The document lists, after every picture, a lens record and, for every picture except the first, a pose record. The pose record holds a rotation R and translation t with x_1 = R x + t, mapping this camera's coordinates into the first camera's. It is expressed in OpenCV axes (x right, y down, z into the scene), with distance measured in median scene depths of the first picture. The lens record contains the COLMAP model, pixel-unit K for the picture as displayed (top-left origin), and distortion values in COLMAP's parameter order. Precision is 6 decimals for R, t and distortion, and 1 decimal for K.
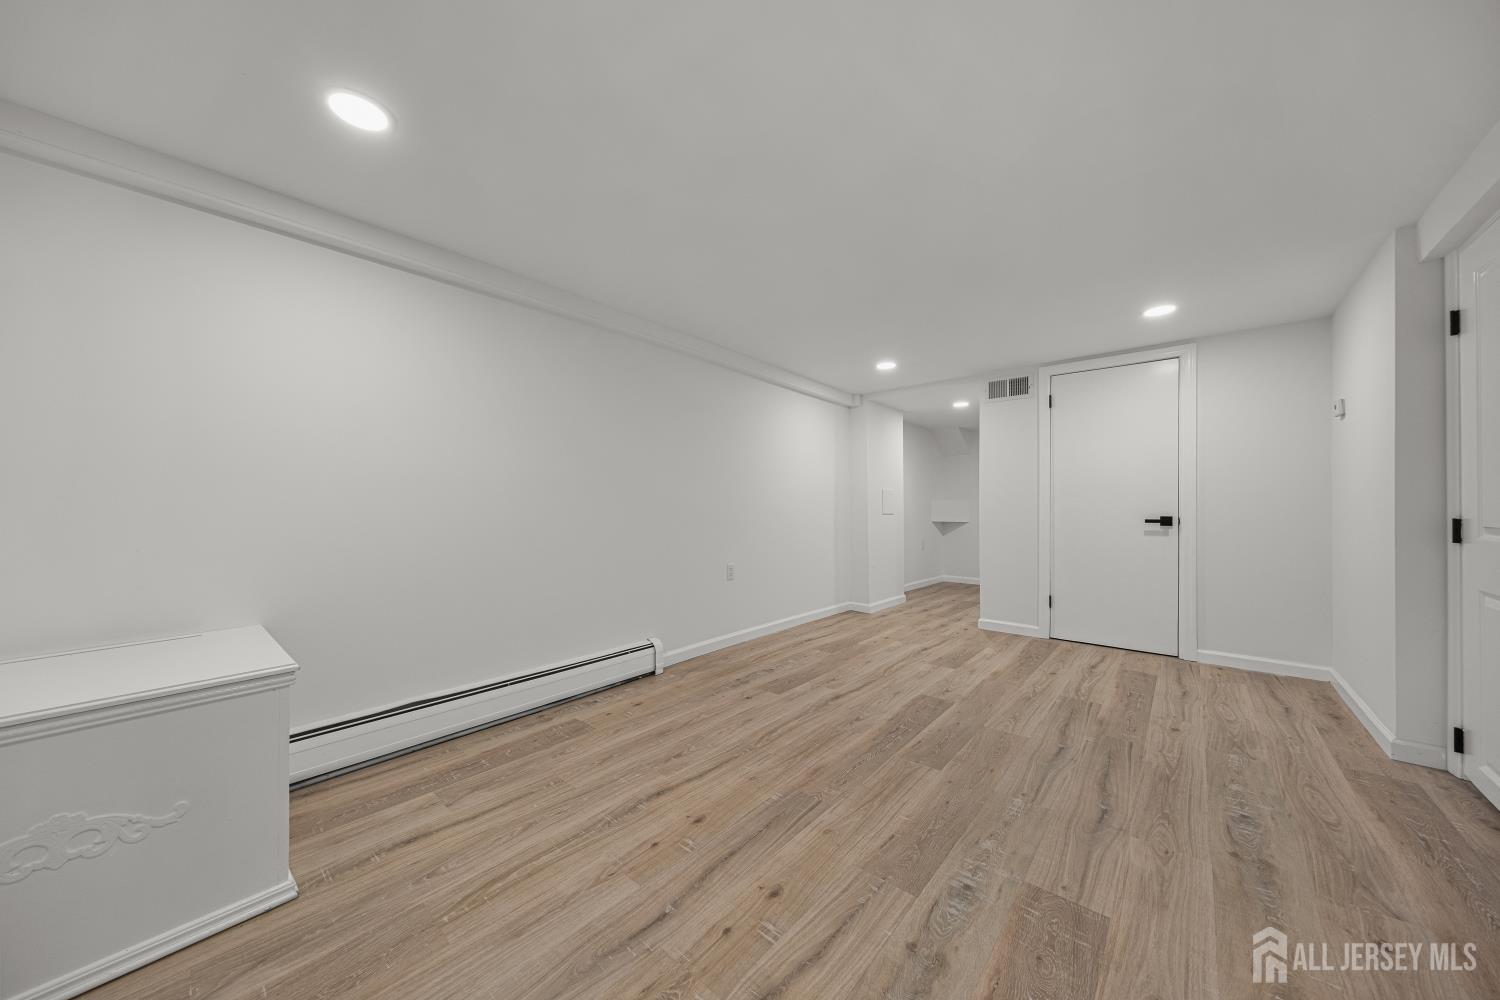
lens RADIAL K [[505.9, 0, 746.0], [0, 505.9, 503.6], [0, 0, 1]] dist [0.012223, -0.002923]
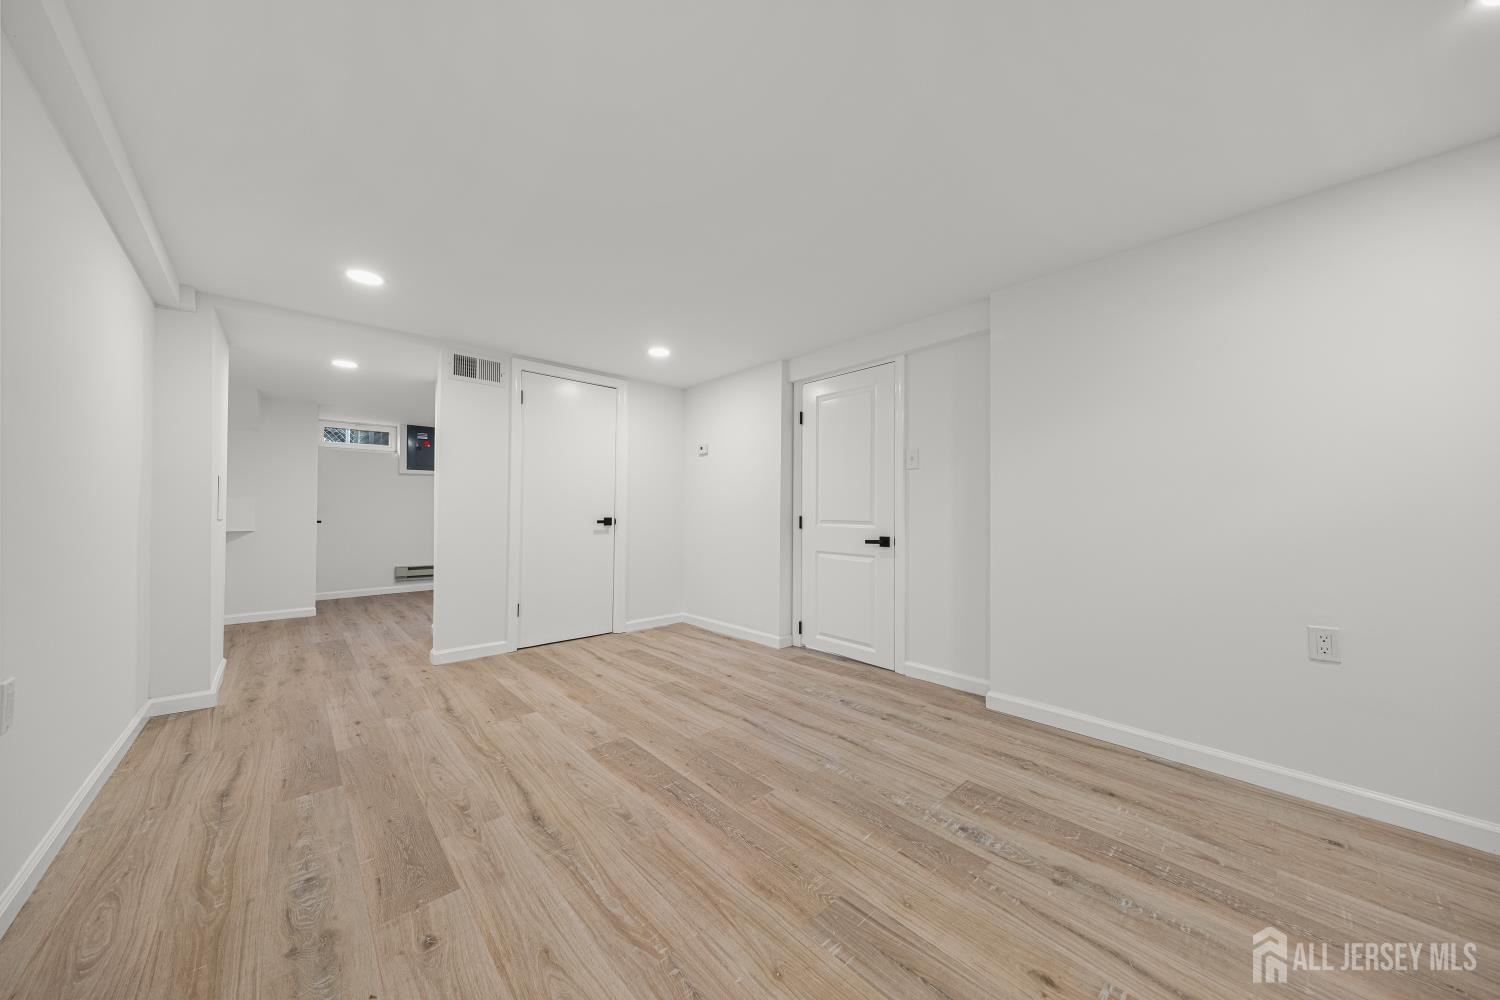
lens RADIAL K [[505.9, 0, 746.0], [0, 505.9, 503.6], [0, 0, 1]] dist [0.012223, -0.002923]
pose [[0.118101, 0.015921, 0.992874, -0.426541], [-0.011185, 0.999829, -0.014702, 0.009091], [-0.992939, -0.009369, 0.118259, 0.715966]]
